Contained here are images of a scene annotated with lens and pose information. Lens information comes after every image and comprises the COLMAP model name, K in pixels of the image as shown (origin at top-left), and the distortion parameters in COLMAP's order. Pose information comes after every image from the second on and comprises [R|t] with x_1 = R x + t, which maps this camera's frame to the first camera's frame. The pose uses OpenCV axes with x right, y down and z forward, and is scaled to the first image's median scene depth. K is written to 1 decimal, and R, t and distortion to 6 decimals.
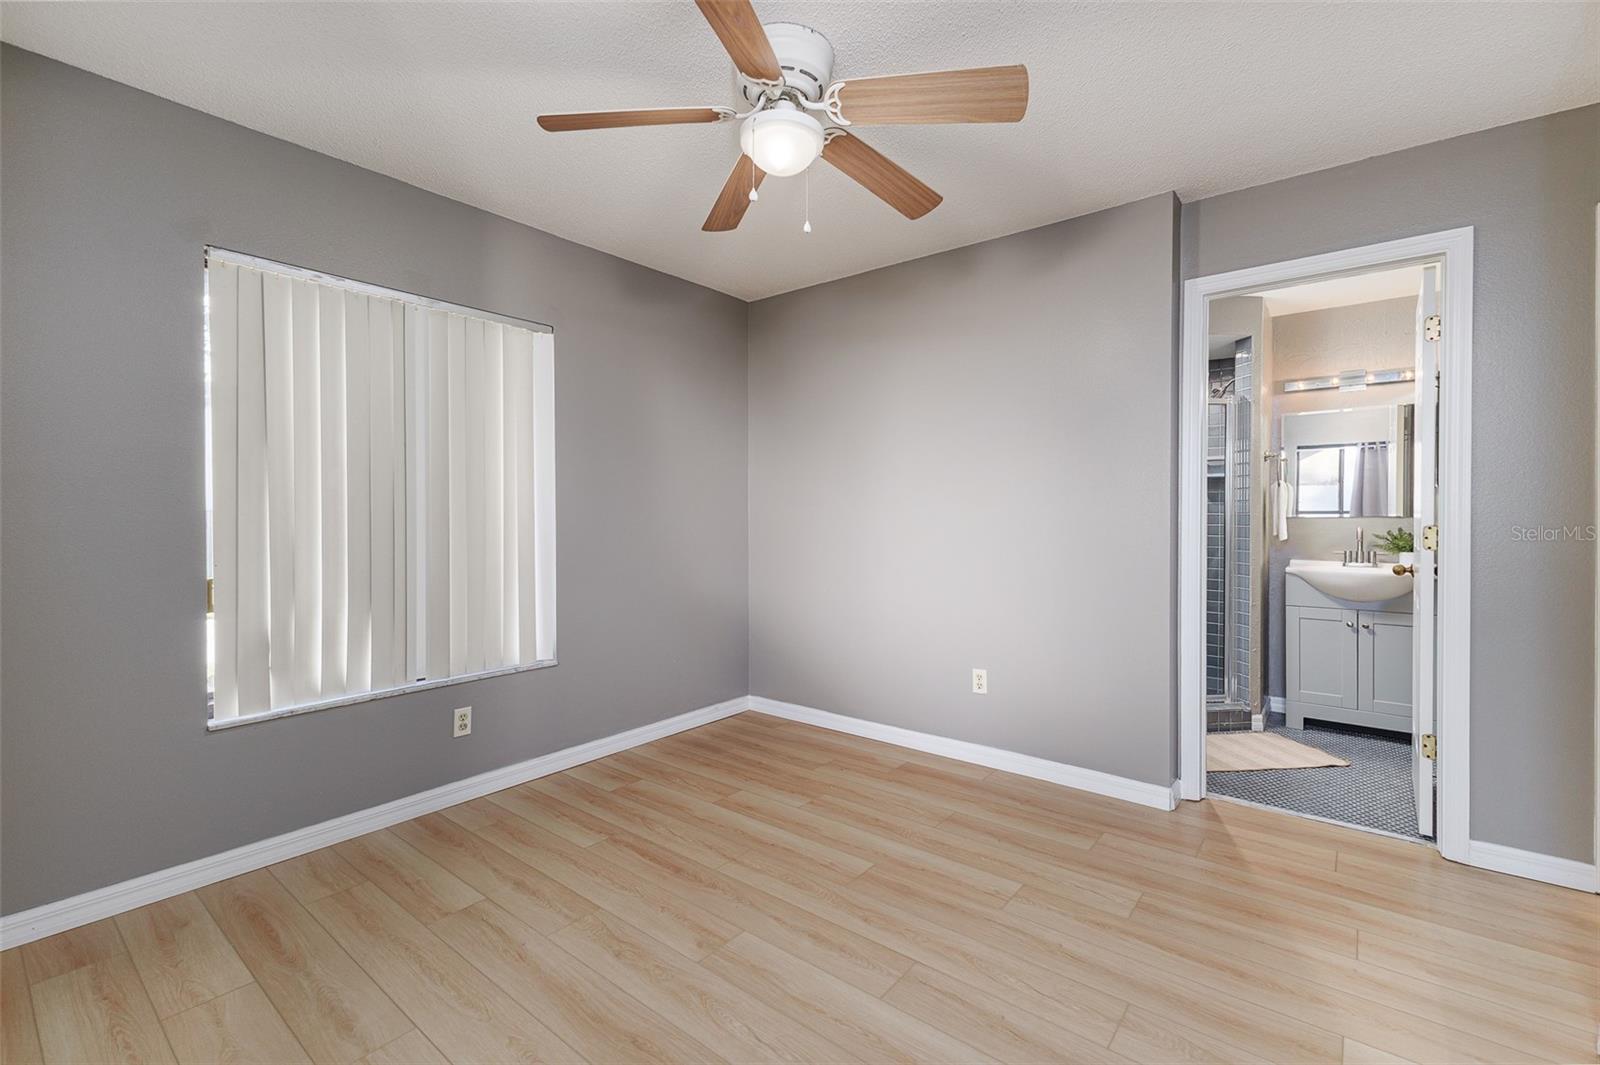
lens RADIAL K [[702.3, 0, 792.8], [0, 702.3, 525.4], [0, 0, 1]] dist [0.010672, -0.003615]
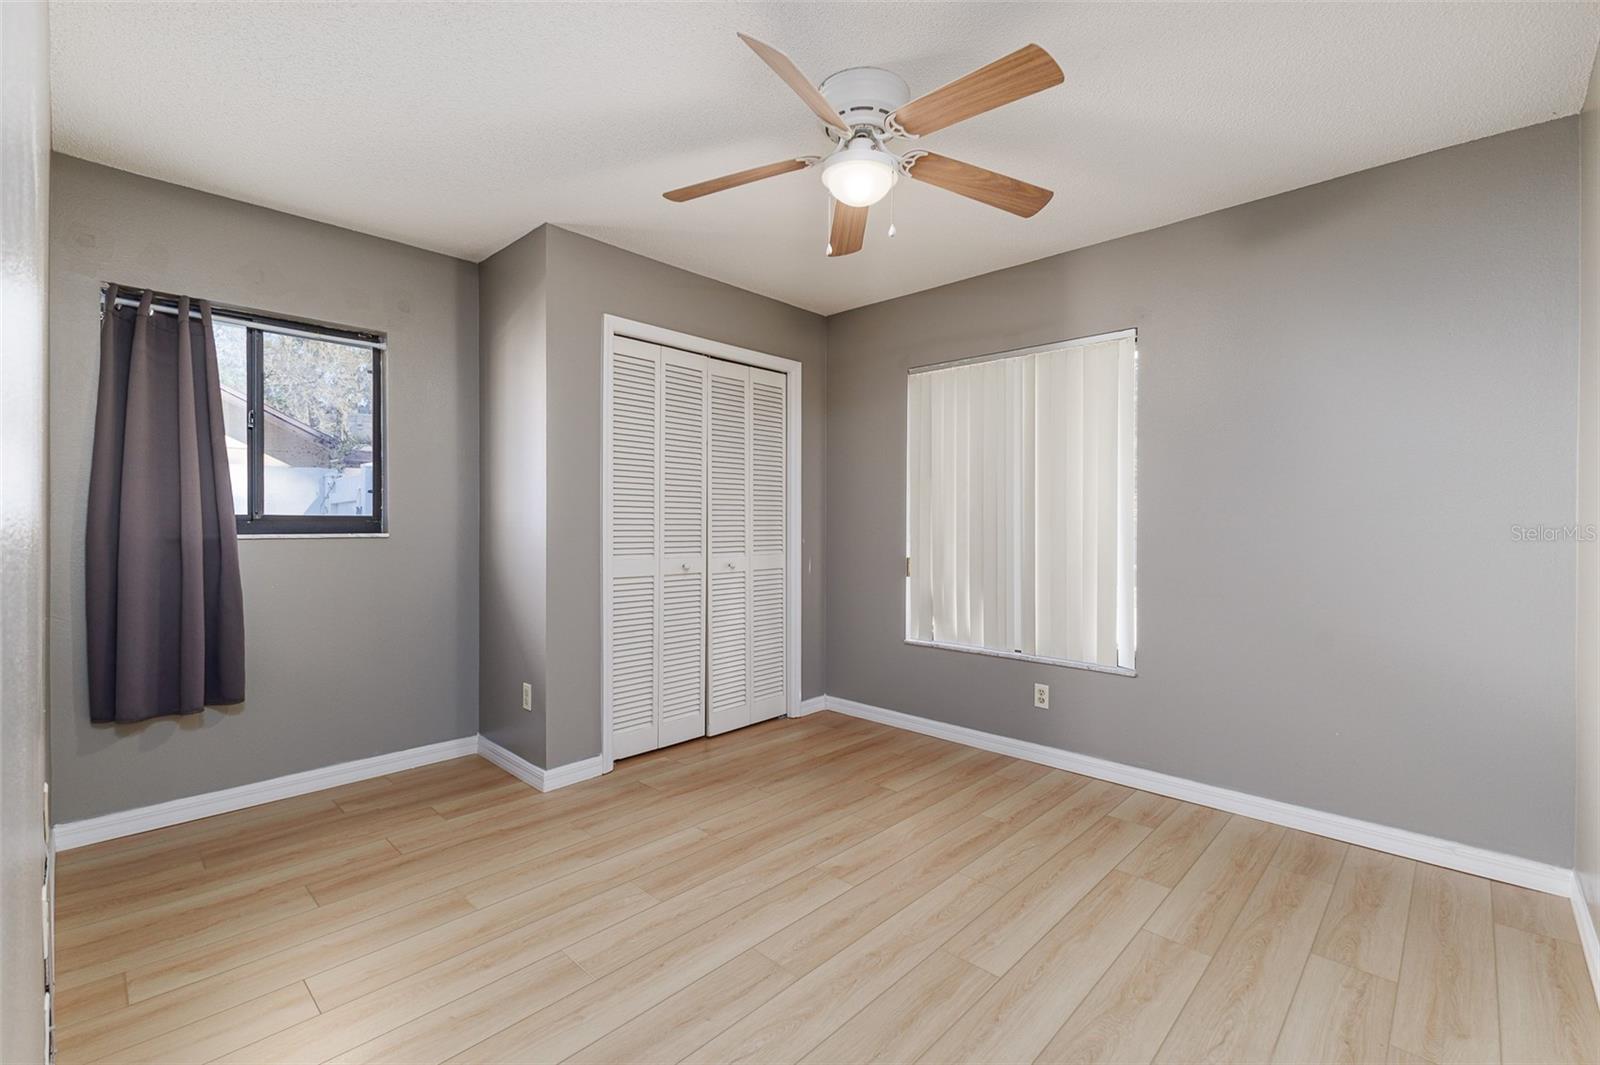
lens RADIAL K [[702.3, 0, 802.1], [0, 702.3, 525.3], [0, 0, 1]] dist [0.010672, -0.003615]
pose [[-0.097641, 0.002829, -0.995218, 0.791131], [-0.017556, 0.999835, 0.004564, -0.006527], [0.995067, 0.017918, -0.097576, 0.753695]]
